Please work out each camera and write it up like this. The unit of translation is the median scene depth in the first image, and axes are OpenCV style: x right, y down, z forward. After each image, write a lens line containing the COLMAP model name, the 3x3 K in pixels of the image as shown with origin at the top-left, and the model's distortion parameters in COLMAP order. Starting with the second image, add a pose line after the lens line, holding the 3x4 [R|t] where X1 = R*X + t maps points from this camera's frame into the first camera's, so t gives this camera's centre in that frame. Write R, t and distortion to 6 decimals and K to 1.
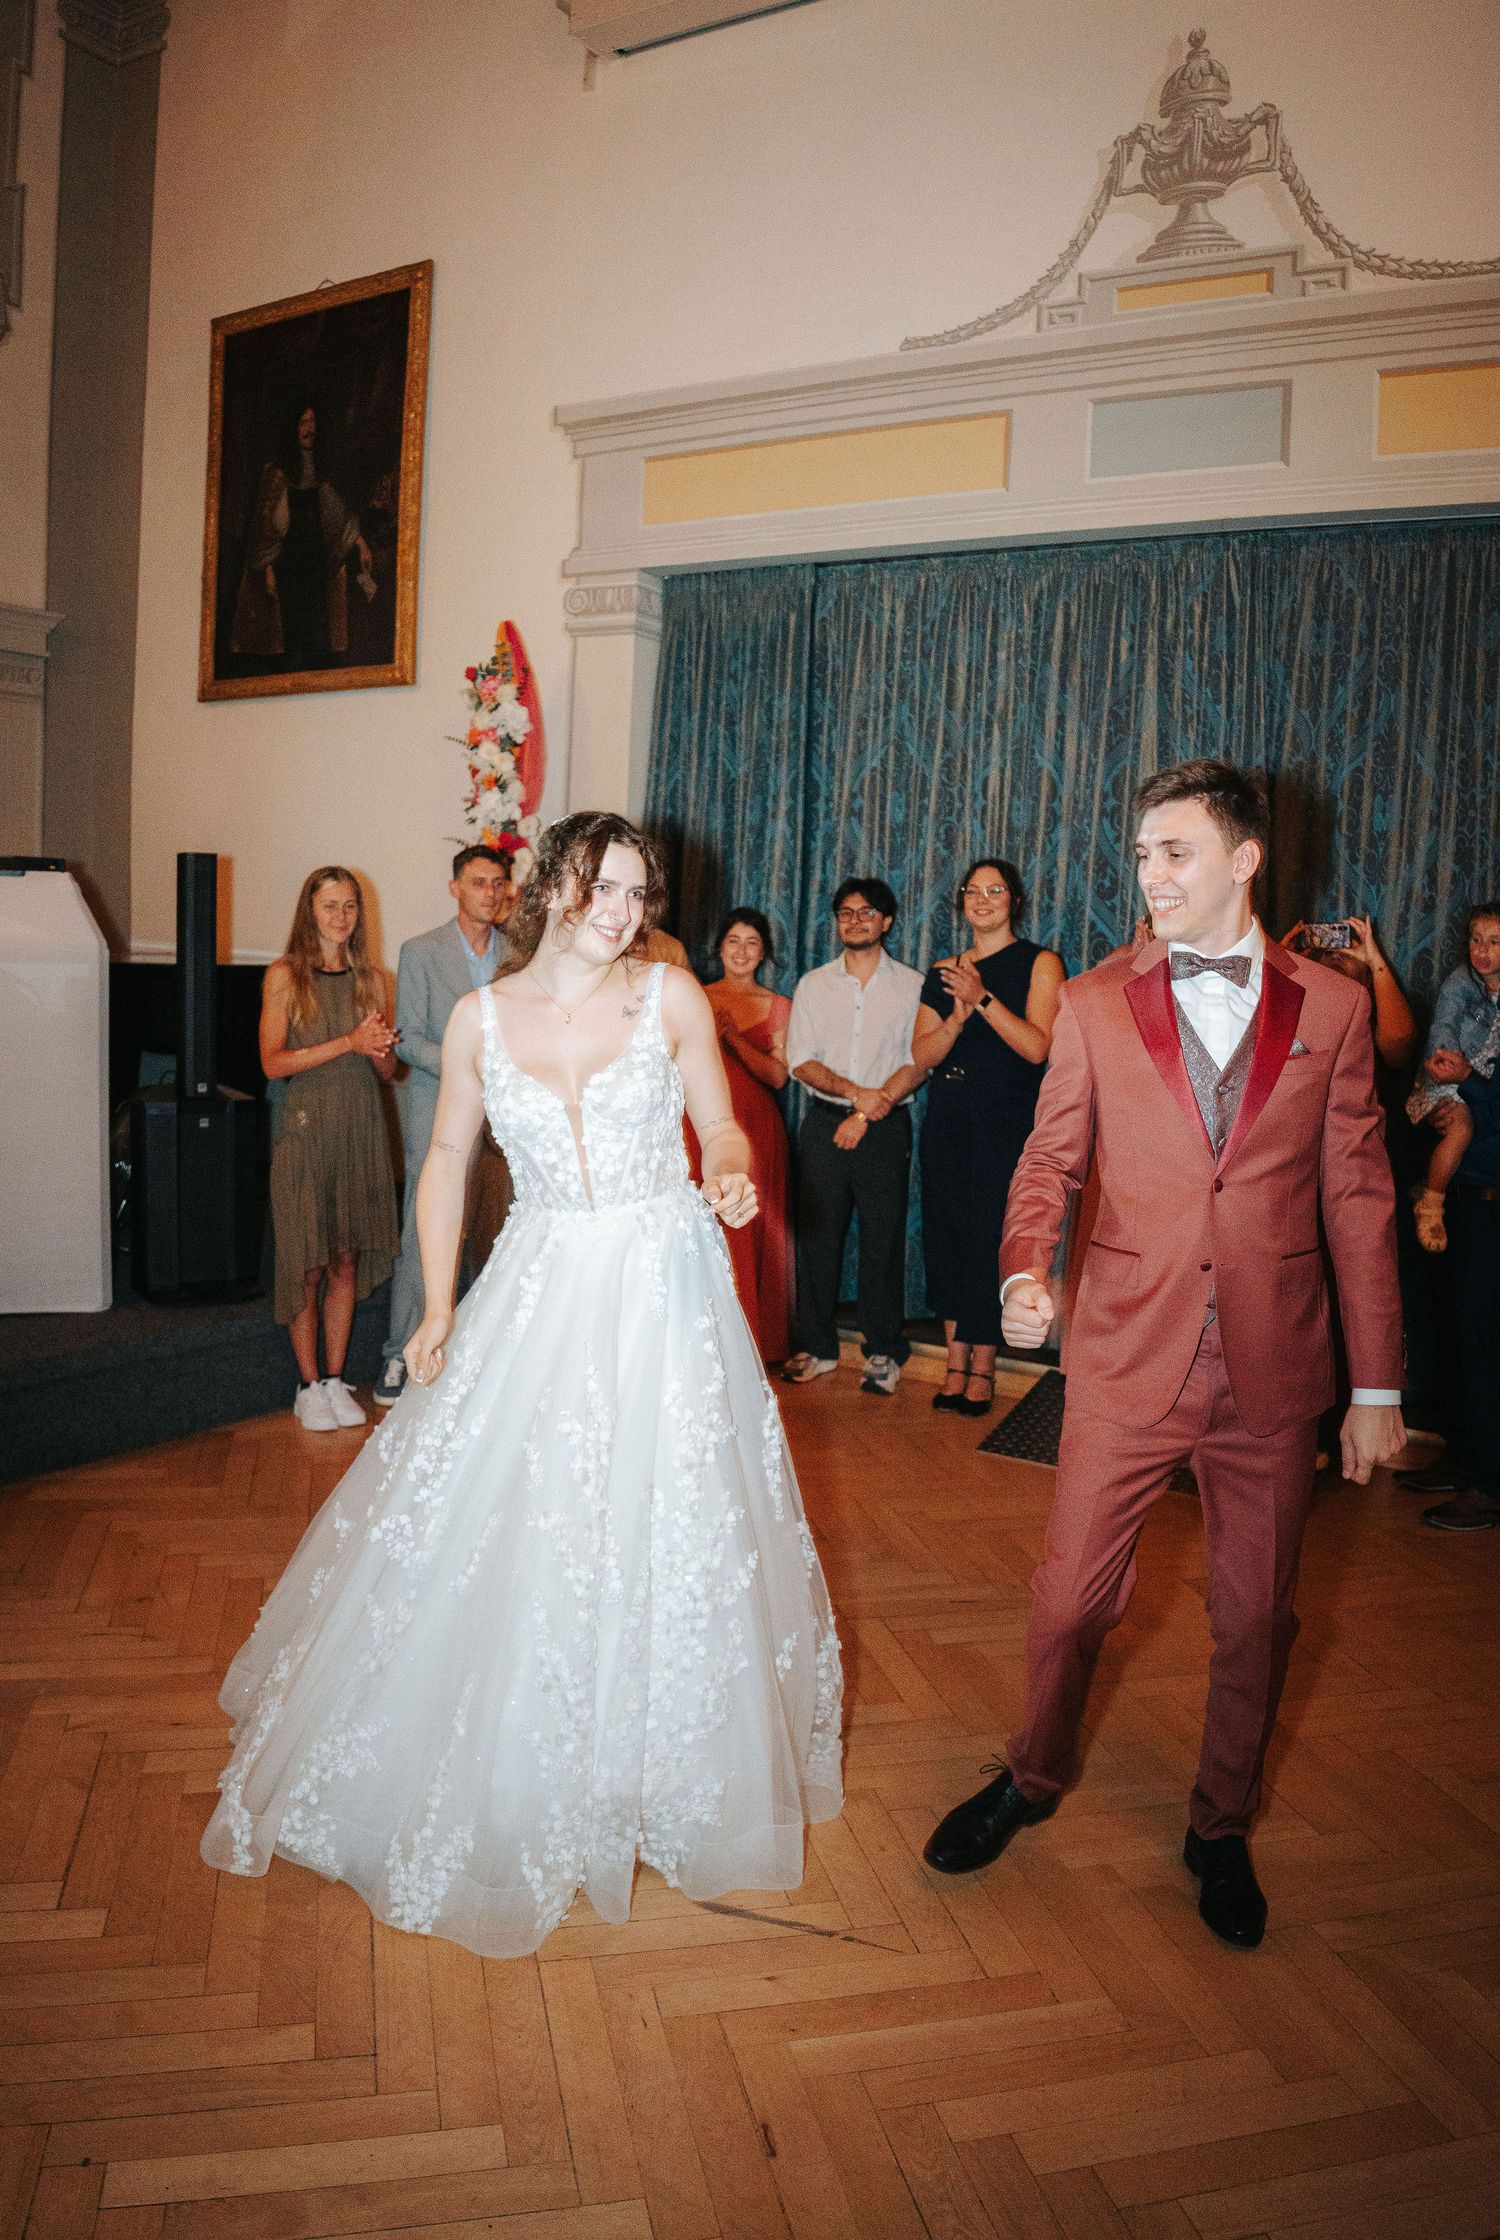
lens RADIAL K [[1588.5, 0, 750.0], [0, 1588.5, 1120.0], [0, 0, 1]] dist [-0.154288, 0.045391]
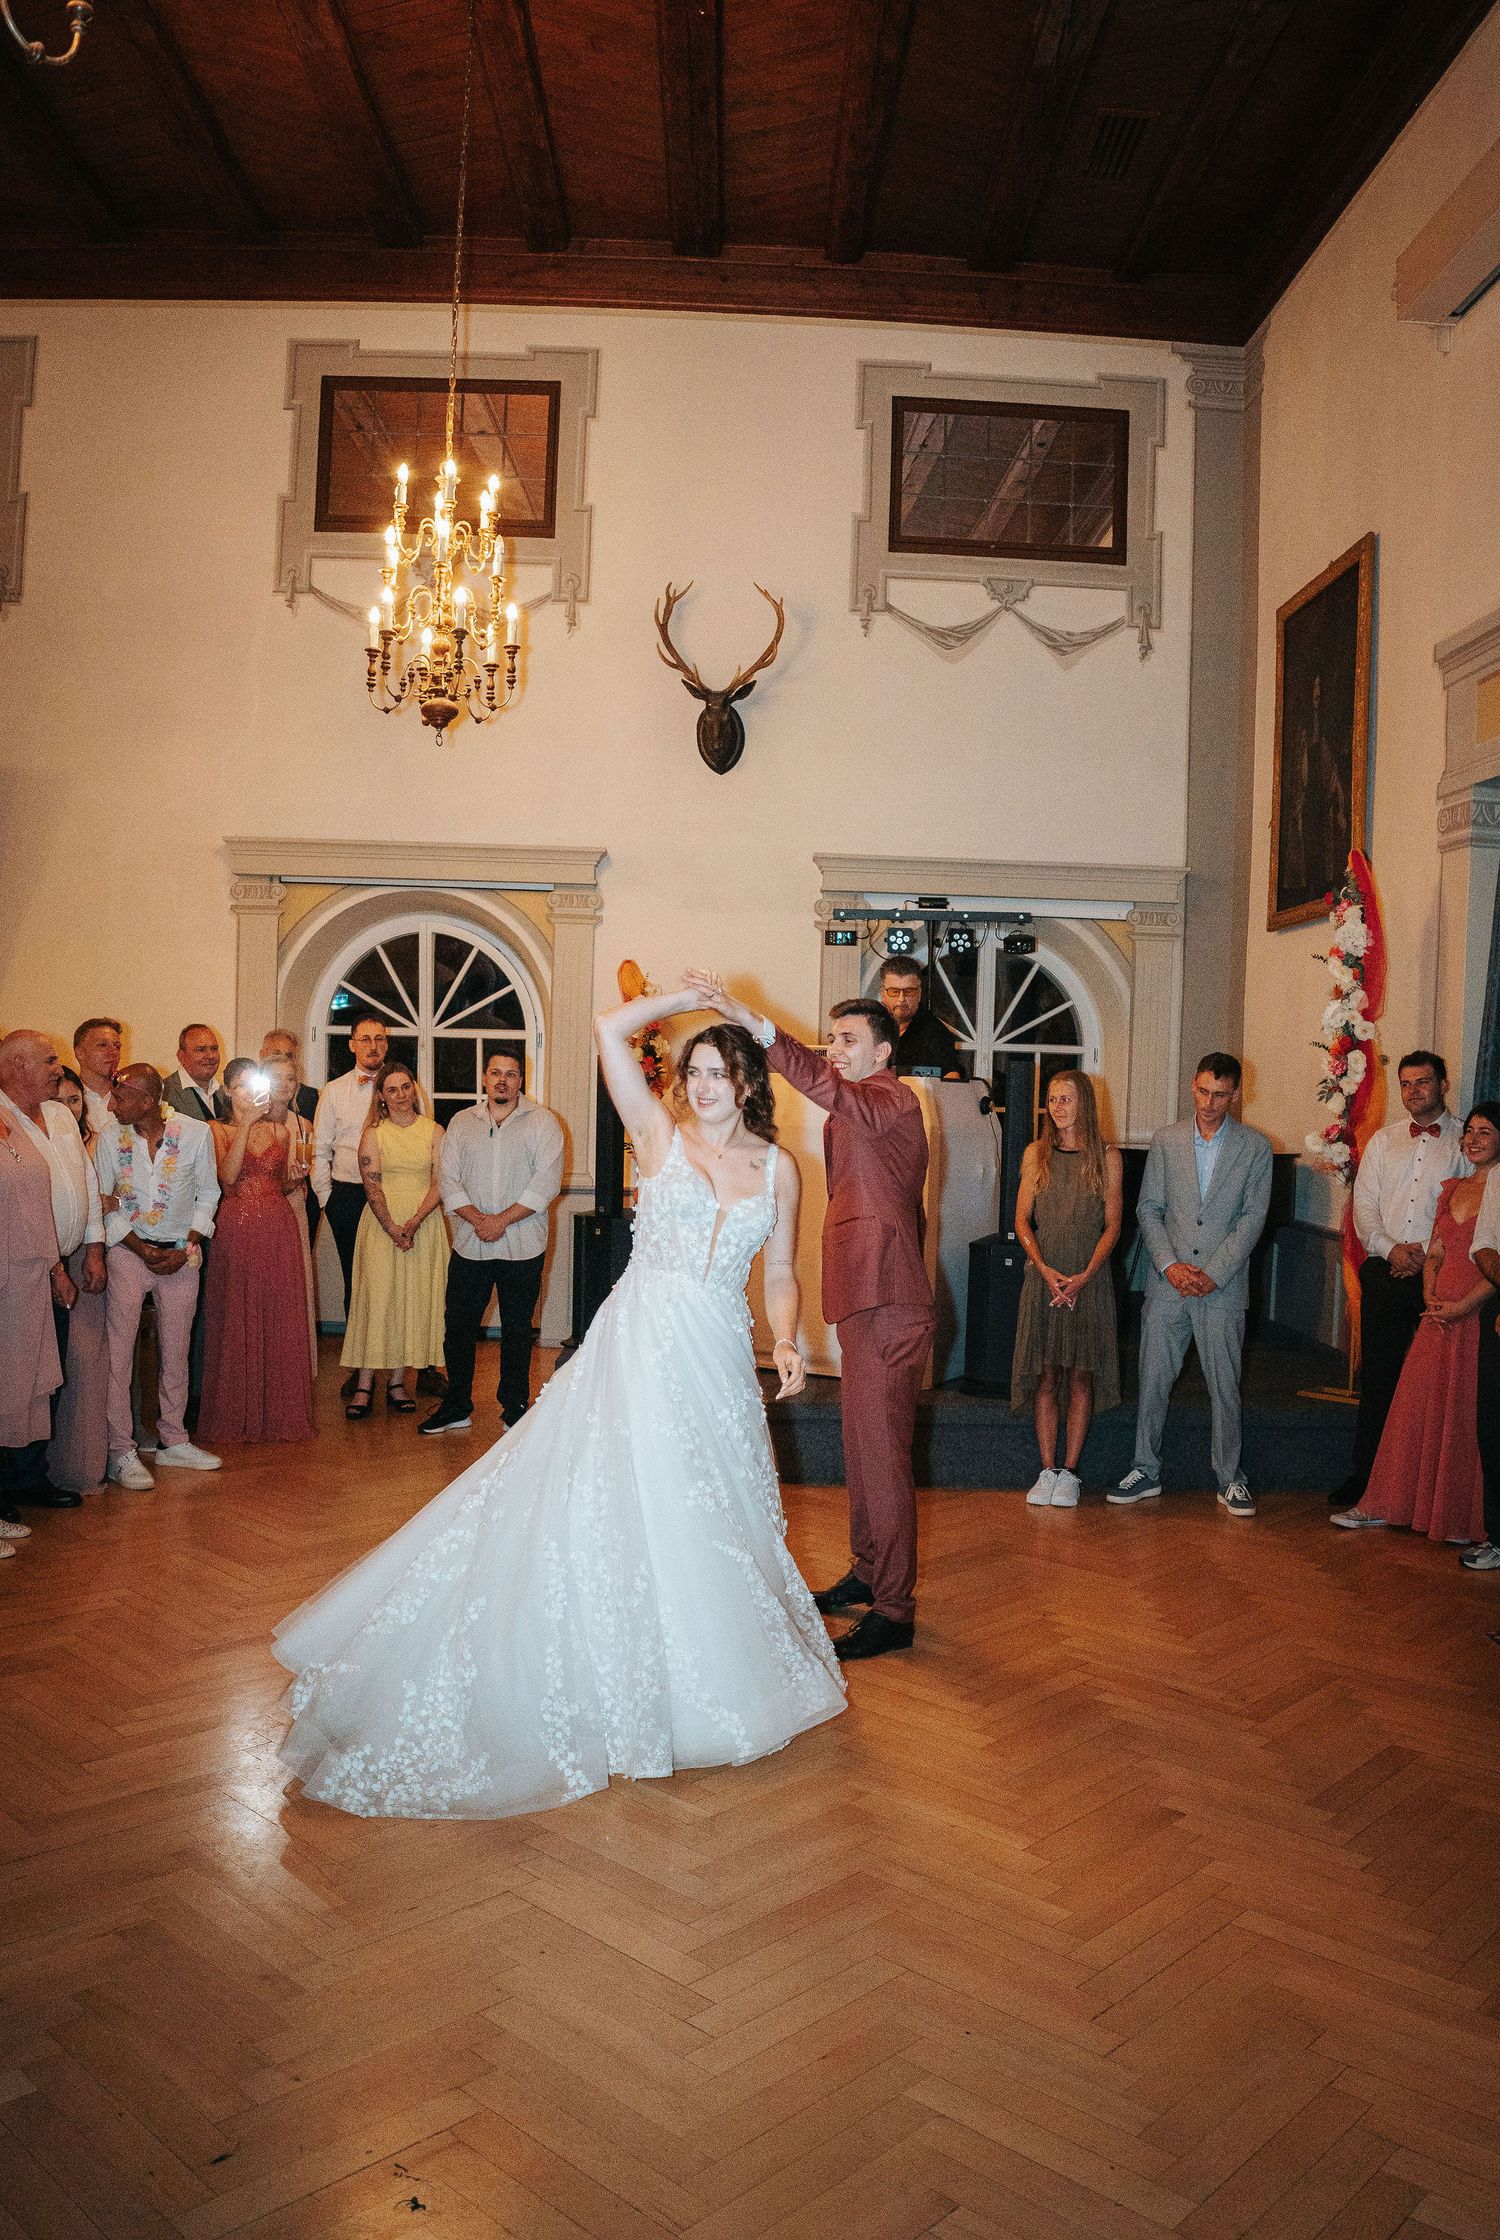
lens RADIAL K [[1664.9, 0, 750.0], [0, 1664.9, 1120.0], [0, 0, 1]] dist [-0.165226, 0.055324]
pose [[0.536429, -0.005729, -0.843926, 0.657674], [-0.108605, 0.991194, -0.075762, 0.011564], [0.836928, 0.132296, 0.531083, 0.036713]]
